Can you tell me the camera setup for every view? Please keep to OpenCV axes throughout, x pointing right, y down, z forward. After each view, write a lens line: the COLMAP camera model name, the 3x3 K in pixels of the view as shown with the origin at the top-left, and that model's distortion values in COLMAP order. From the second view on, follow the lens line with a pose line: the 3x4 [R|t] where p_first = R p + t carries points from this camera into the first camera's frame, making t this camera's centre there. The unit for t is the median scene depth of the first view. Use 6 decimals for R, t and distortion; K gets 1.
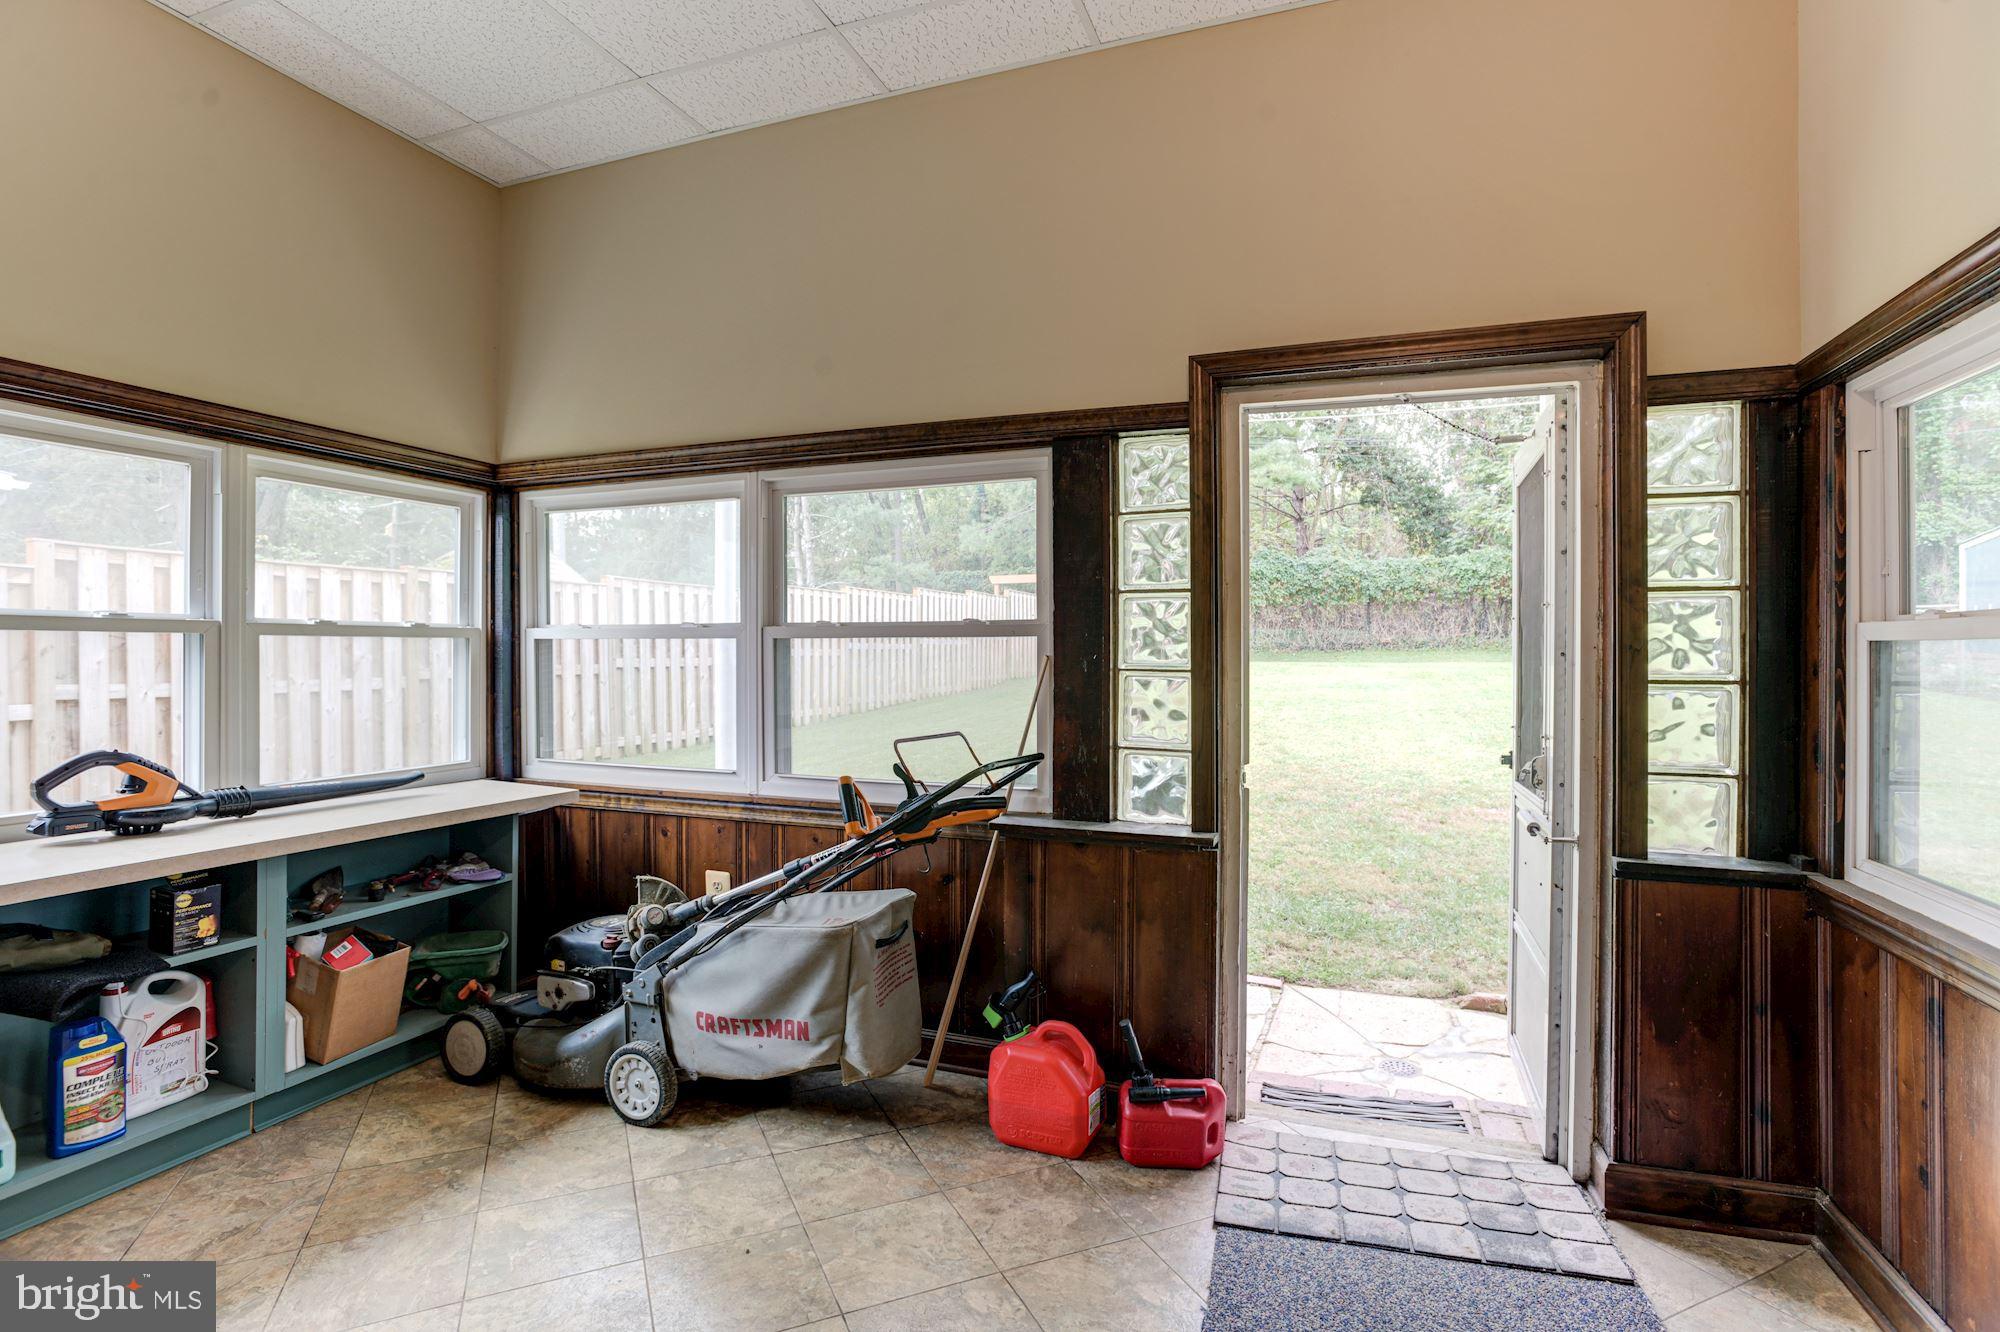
lens RADIAL K [[992.9, 0, 1012.3], [0, 992.9, 656.1], [0, 0, 1]] dist [-0.002303, 0.000571]
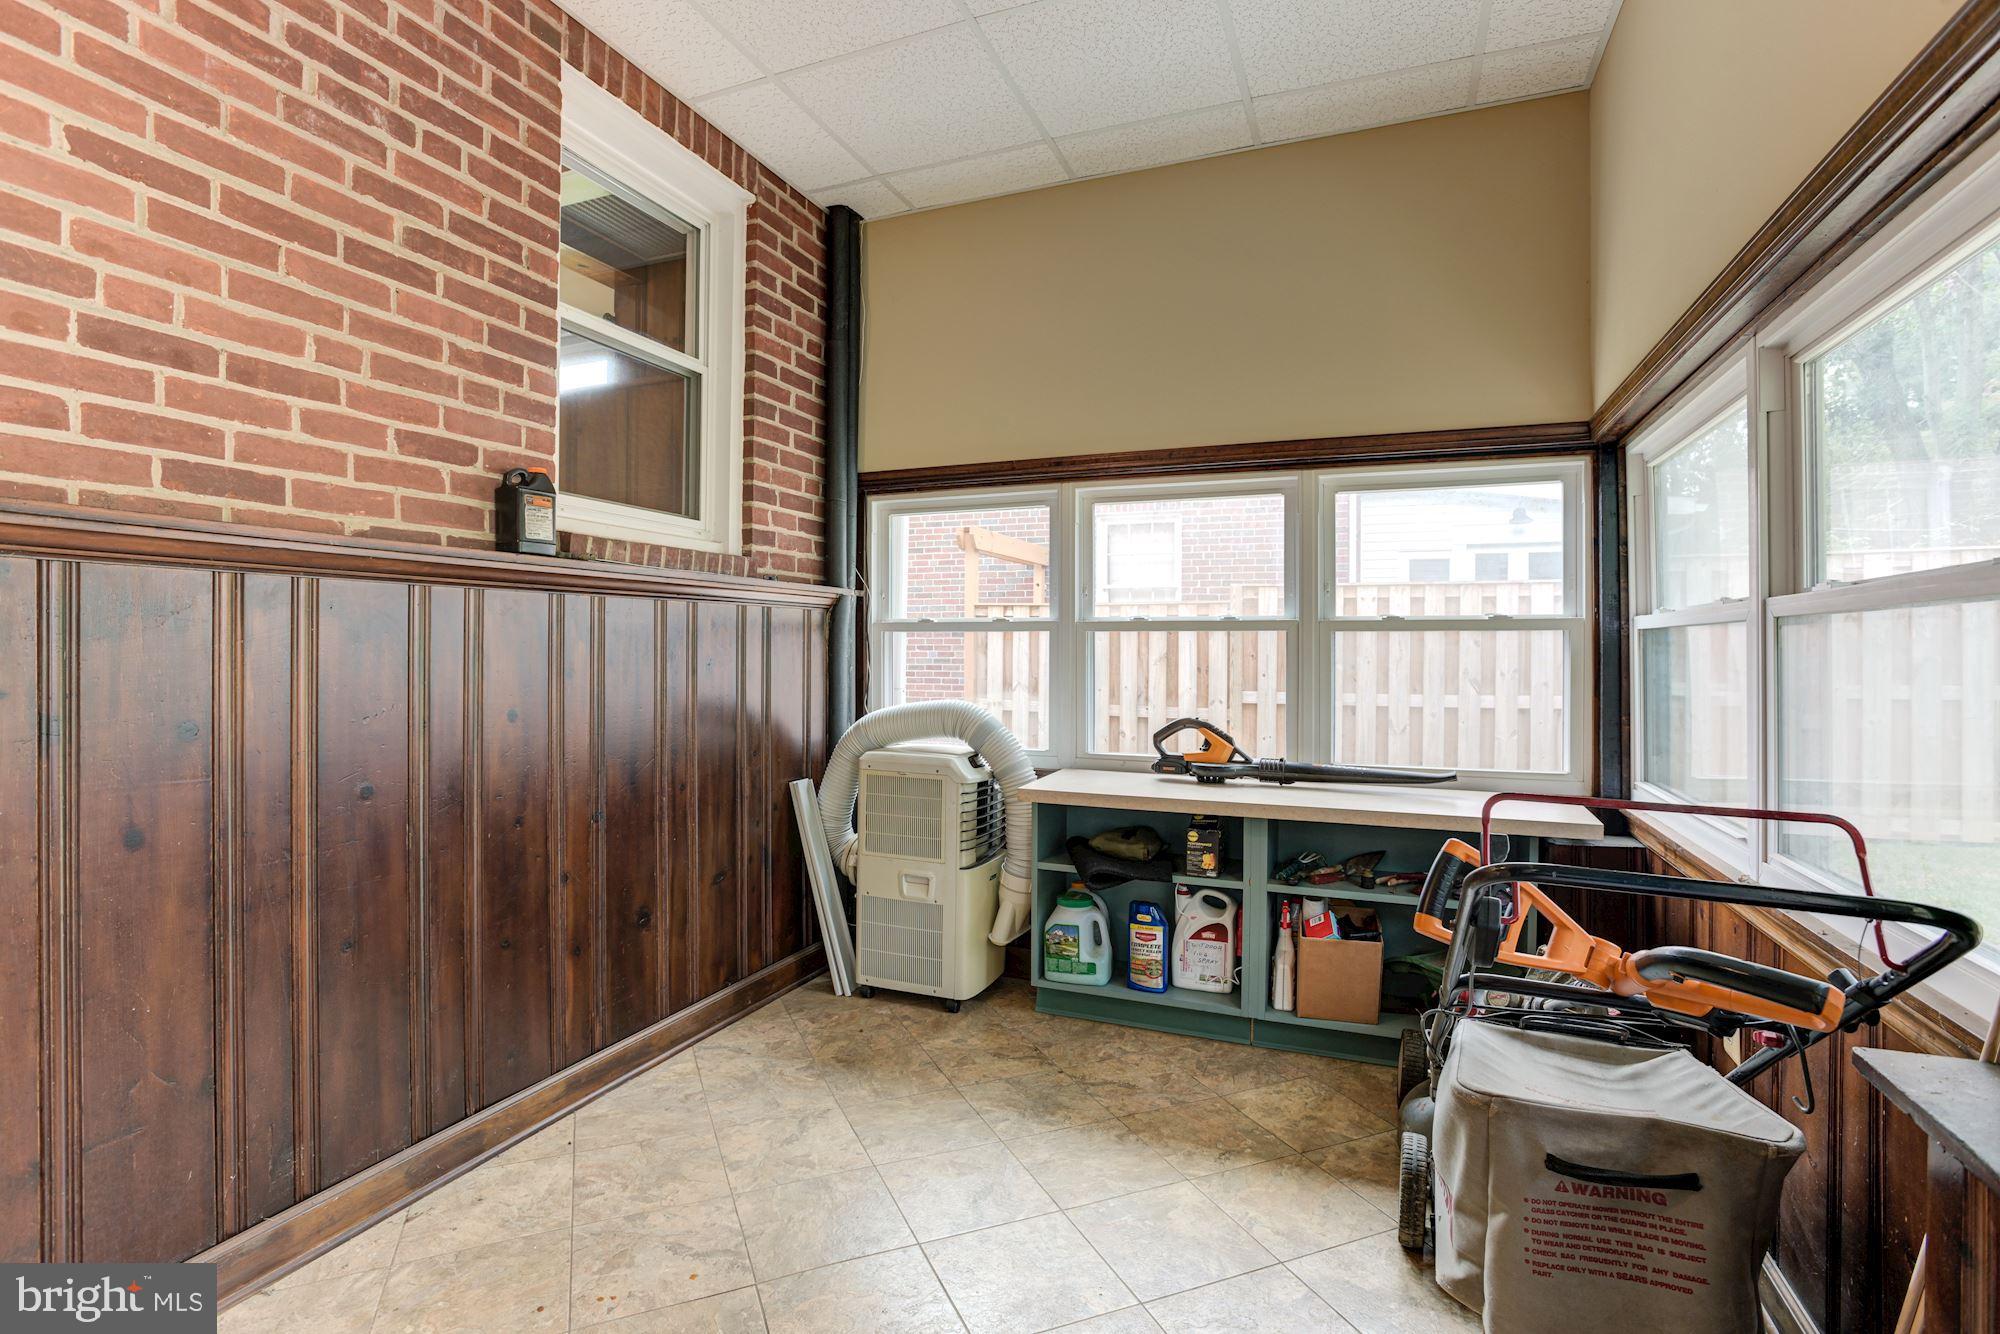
lens RADIAL K [[992.9, 0, 1006.6], [0, 992.9, 665.0], [0, 0, 1]] dist [-0.002303, 0.000571]
pose [[-0.032850, 0.012557, -0.999381, 0.437312], [-0.006736, 0.999896, 0.012785, 0.005511], [0.999438, 0.007151, -0.032762, 0.727392]]
